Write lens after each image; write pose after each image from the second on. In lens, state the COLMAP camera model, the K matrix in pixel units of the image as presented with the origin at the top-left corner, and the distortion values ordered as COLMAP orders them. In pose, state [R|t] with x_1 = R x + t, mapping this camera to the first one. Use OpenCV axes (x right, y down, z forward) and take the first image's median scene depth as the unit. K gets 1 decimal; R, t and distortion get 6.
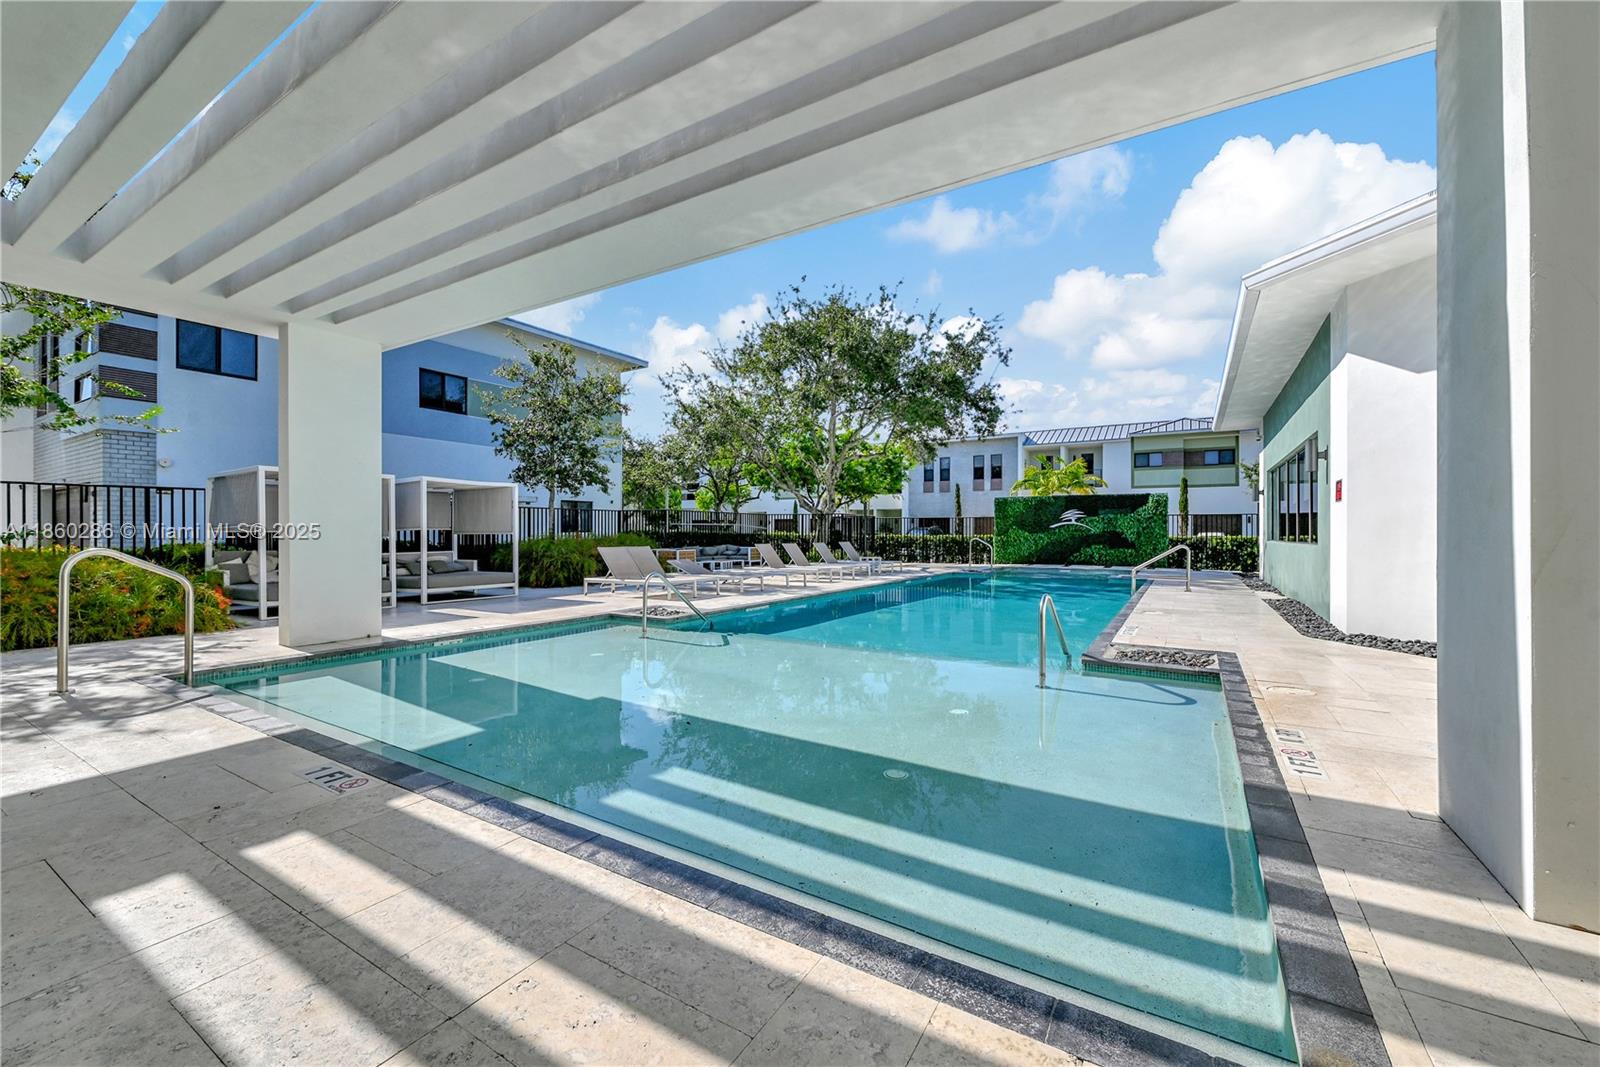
lens RADIAL K [[646.1, 0, 800.0], [0, 646.1, 533.5], [0, 0, 1]] dist [-0.001601, -0.000049]
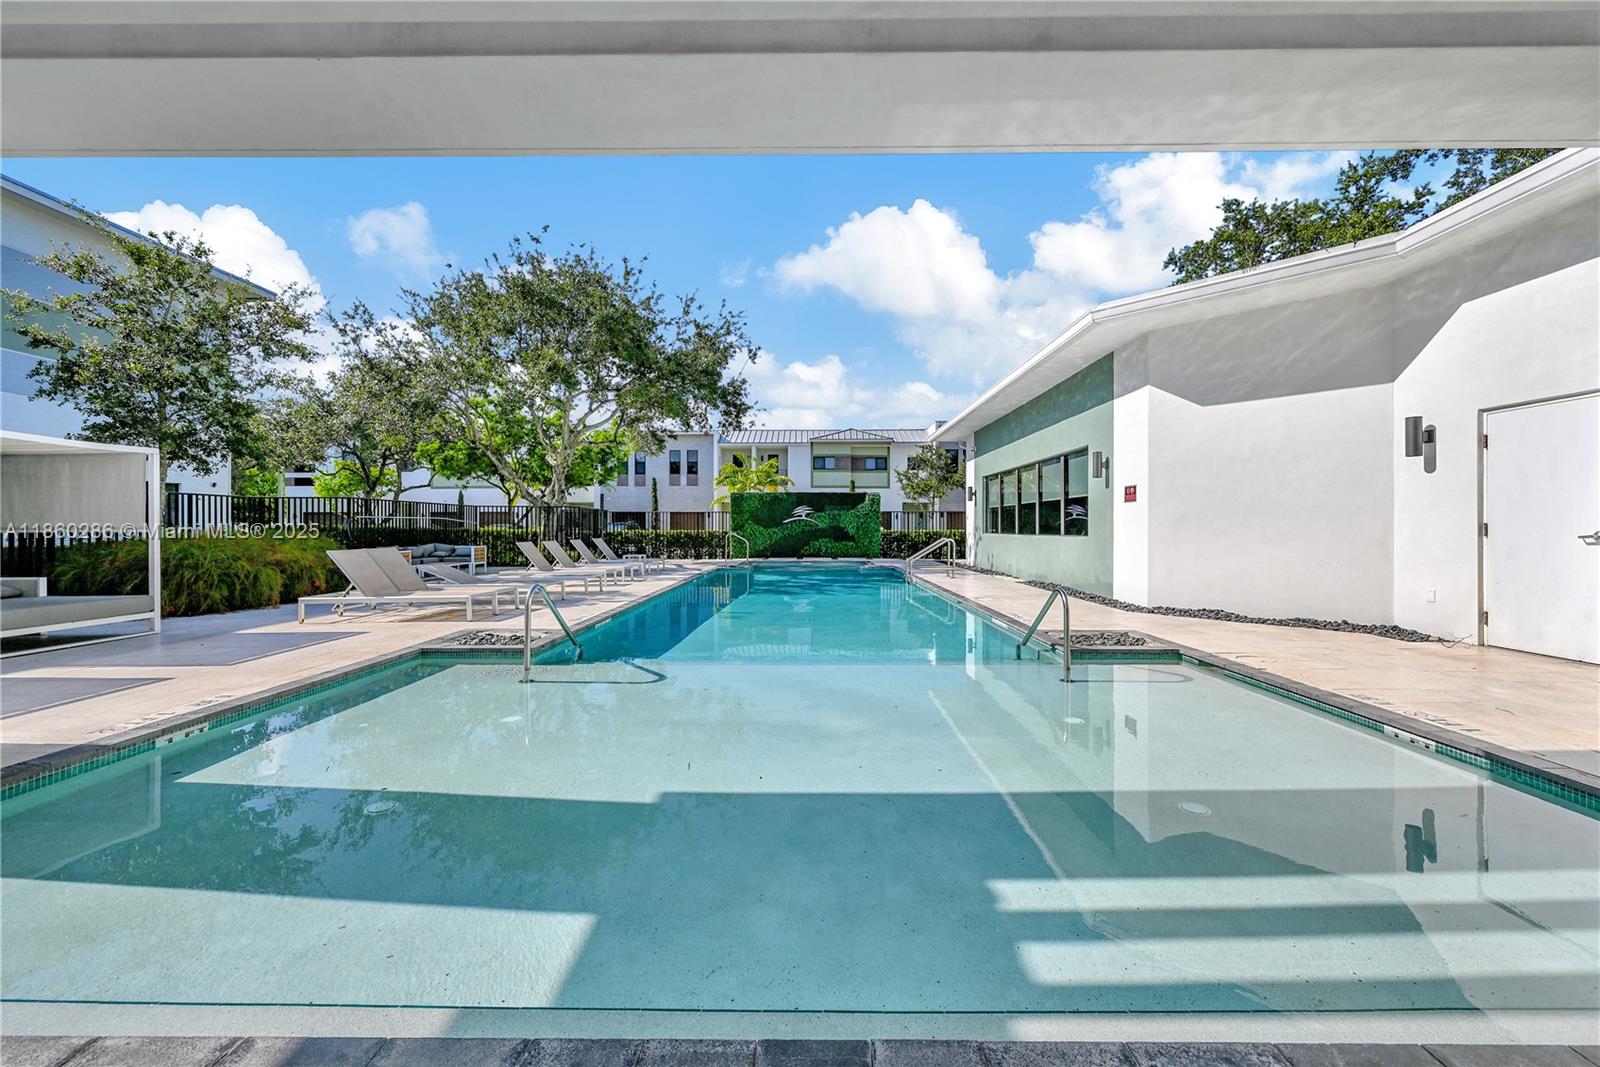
lens RADIAL K [[638.5, 0, 800.0], [0, 638.5, 533.5], [0, 0, 1]] dist [0.000805, 0.000011]
pose [[0.855950, -0.006912, 0.517012, -0.132649], [0.002447, 0.999954, 0.009317, -0.000936], [-0.517052, -0.006710, 0.855928, 0.096792]]
